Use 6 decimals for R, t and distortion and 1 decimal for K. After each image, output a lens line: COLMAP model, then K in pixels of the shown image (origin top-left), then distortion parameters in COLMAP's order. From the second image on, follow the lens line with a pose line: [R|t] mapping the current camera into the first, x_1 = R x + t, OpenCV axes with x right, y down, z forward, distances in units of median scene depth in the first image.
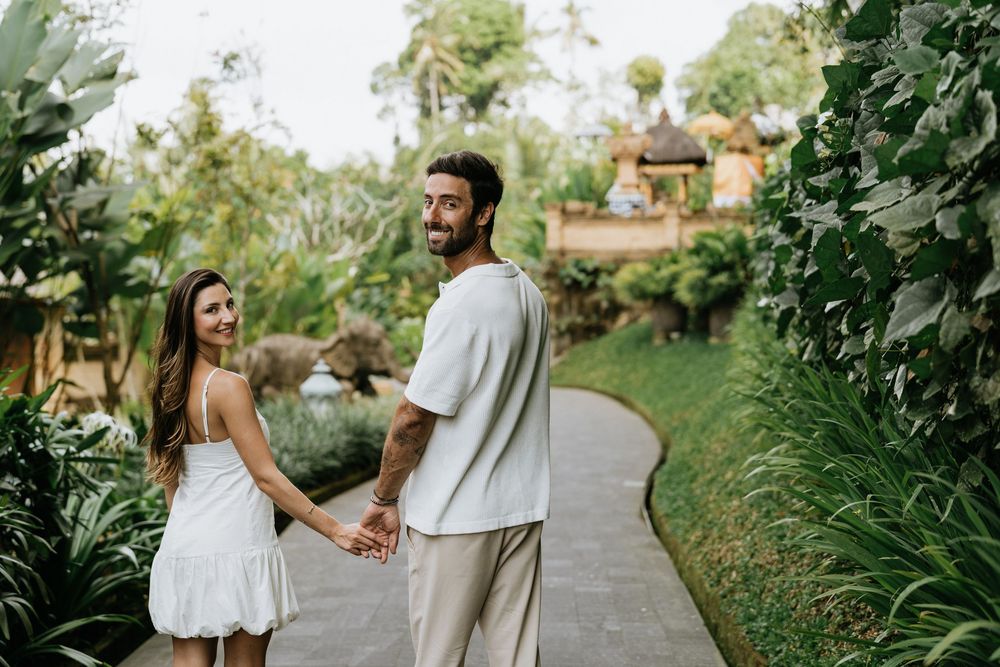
lens RADIAL K [[1517.1, 0, 500.1], [0, 1517.1, 377.8], [0, 0, 1]] dist [-0.013917, -0.037260]
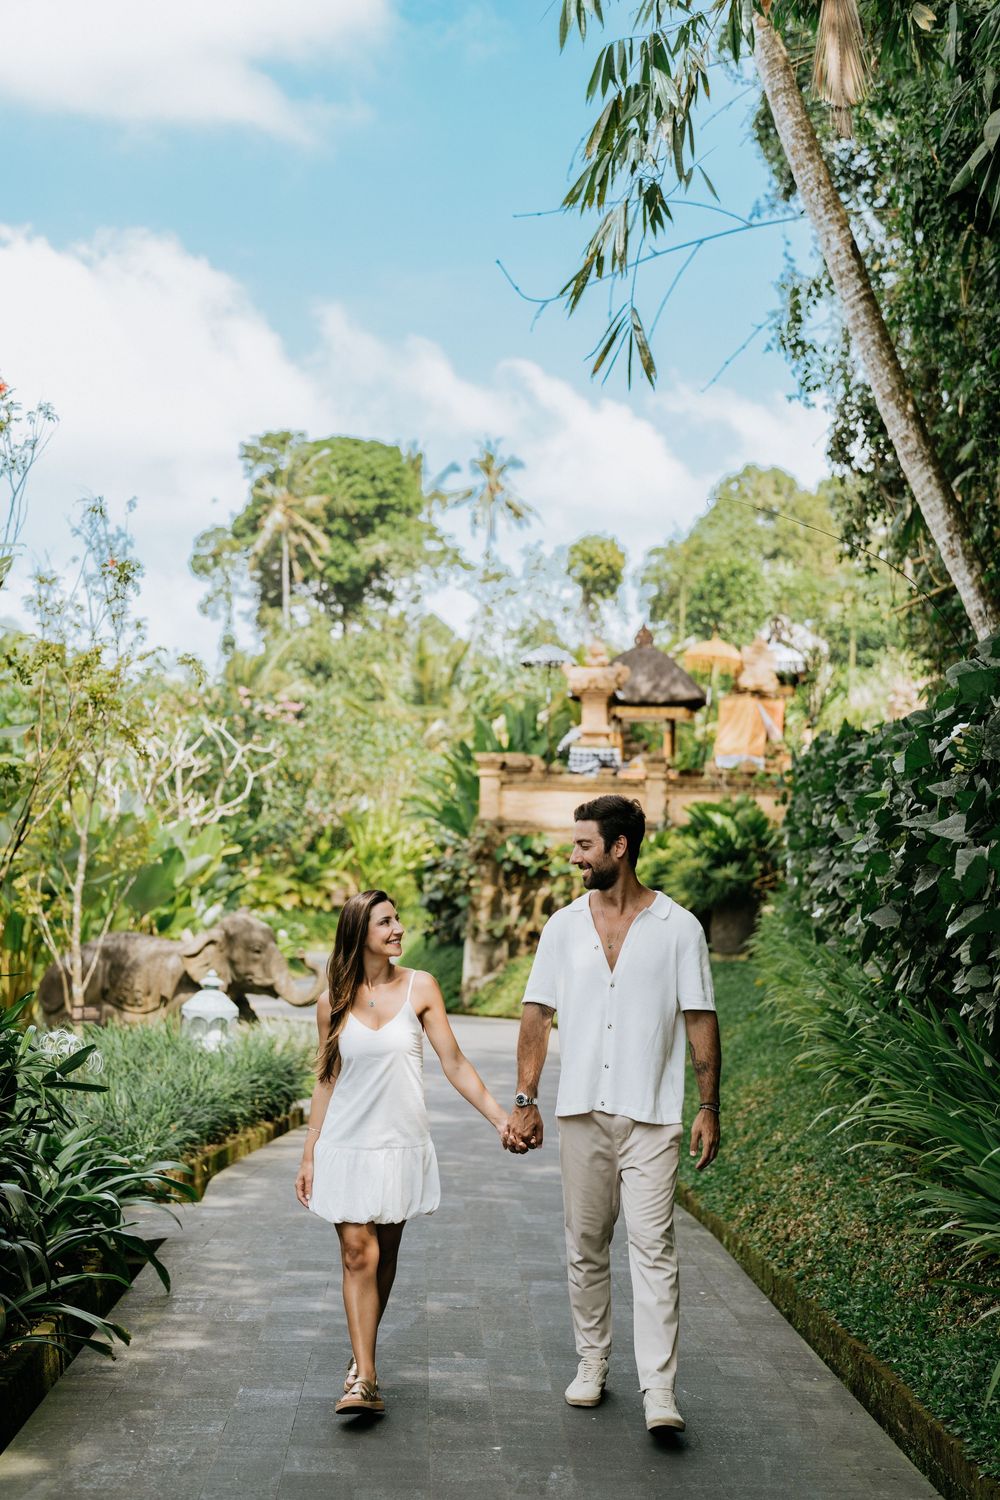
lens RADIAL K [[2412.2, 0, 500.0], [0, 2412.2, 750.0], [0, 0, 1]] dist [-0.014924, 0.093462]
pose [[0.996258, 0.037337, 0.077946, -0.077659], [-0.028976, 0.993968, -0.105771, 0.001949], [-0.081425, 0.103117, 0.991331, -0.188196]]
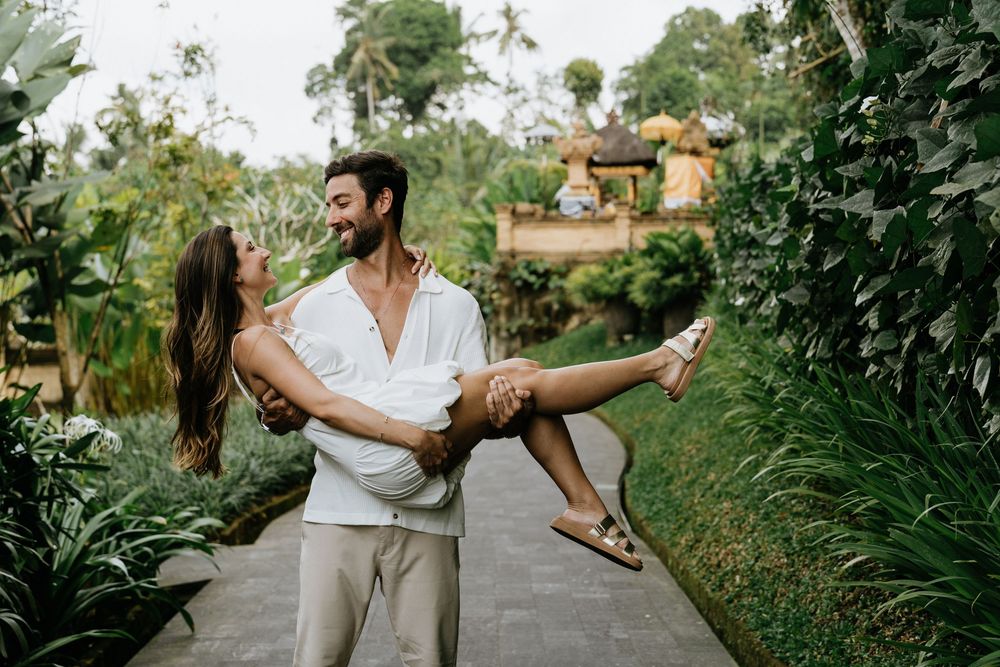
lens RADIAL K [[1511.1, 0, 500.7], [0, 1511.1, 370.8], [0, 0, 1]] dist [-0.006380, 0.068841]
pose [[0.998630, -0.004585, 0.052127, -0.030209], [0.005009, 0.999955, -0.008016, 0.002155], [-0.052088, 0.008267, 0.998608, 0.024761]]
